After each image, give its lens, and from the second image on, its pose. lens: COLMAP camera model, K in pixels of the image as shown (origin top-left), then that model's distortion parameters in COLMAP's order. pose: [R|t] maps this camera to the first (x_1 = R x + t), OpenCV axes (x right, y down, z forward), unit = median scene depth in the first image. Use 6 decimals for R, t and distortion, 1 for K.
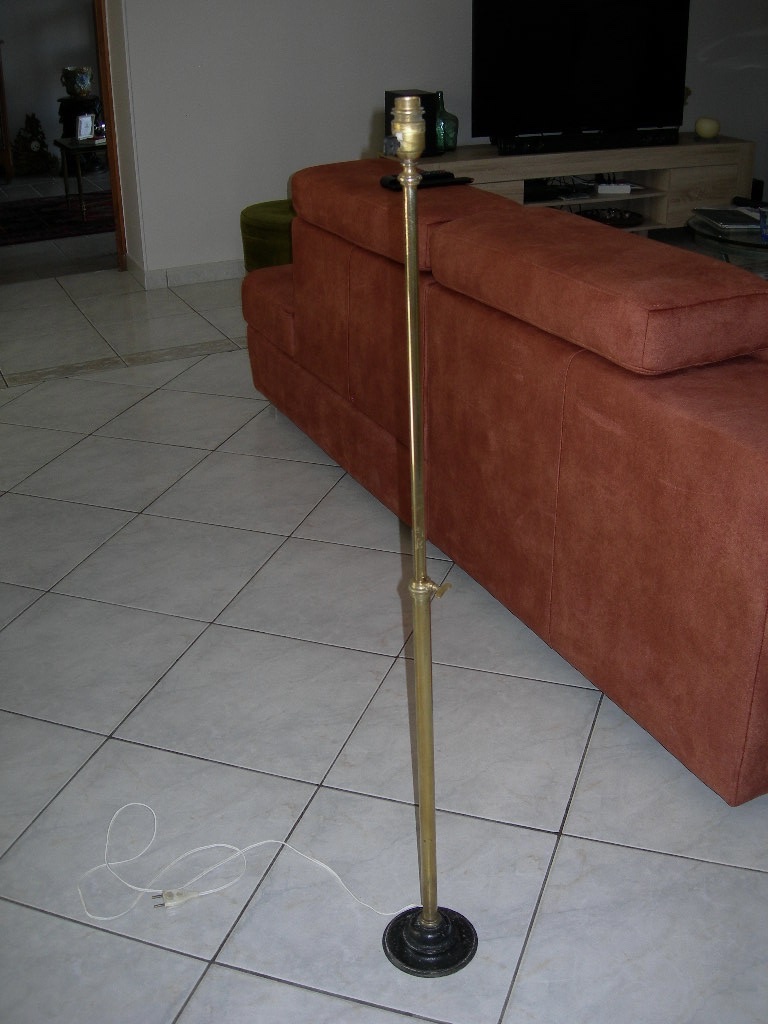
lens RADIAL K [[1121.7, 0, 413.2], [0, 1121.7, 510.2], [0, 0, 1]] dist [-0.179477, 0.028737]
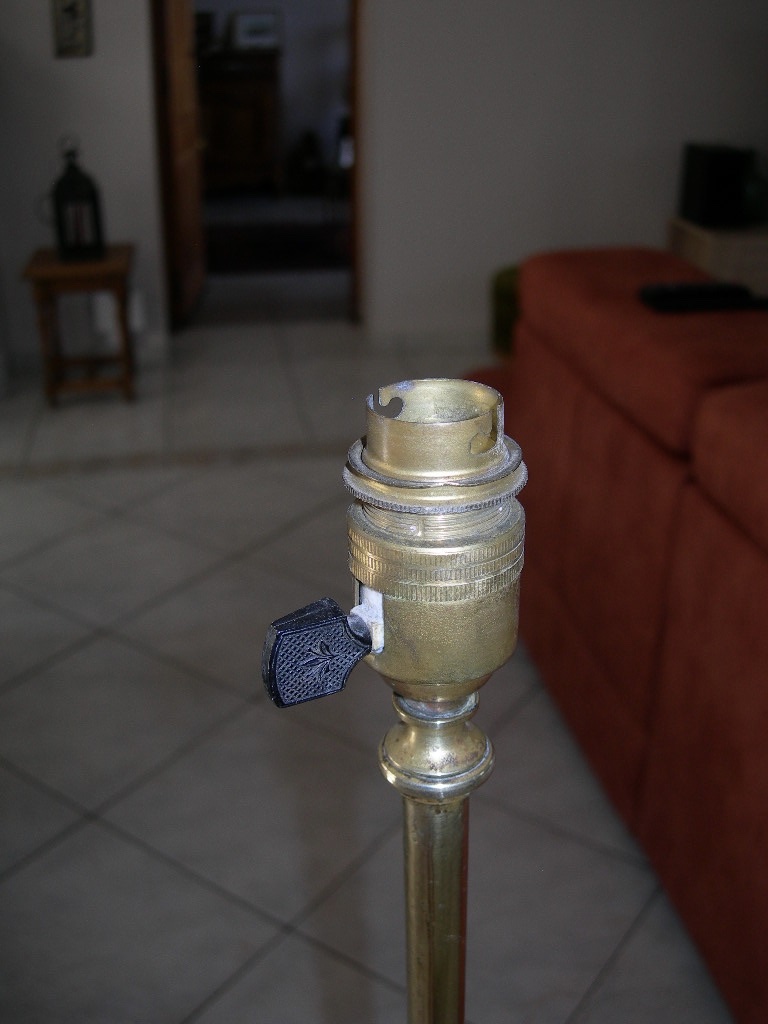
lens RADIAL K [[1116.3, 0, 405.2], [0, 1116.3, 512.3], [0, 0, 1]] dist [-0.183225, 0.033943]
pose [[0.960762, 0.131800, -0.244058, 0.019918], [-0.137127, 0.990541, -0.004888, -0.192572], [0.241105, 0.038163, 0.969748, 0.443229]]
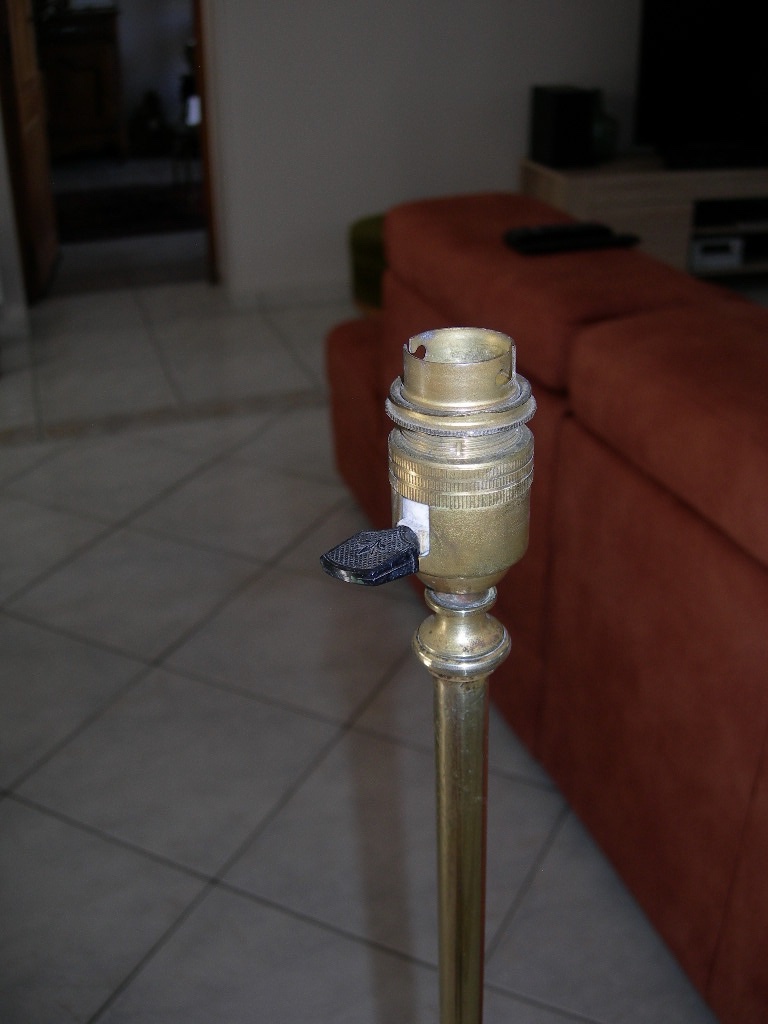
lens RADIAL K [[1116.3, 0, 405.2], [0, 1116.3, 512.3], [0, 0, 1]] dist [-0.183225, 0.033943]
pose [[0.990155, 0.065917, -0.123480, 0.007651], [-0.063282, 0.997679, 0.025142, -0.187896], [0.124851, -0.017081, 0.992028, 0.418642]]
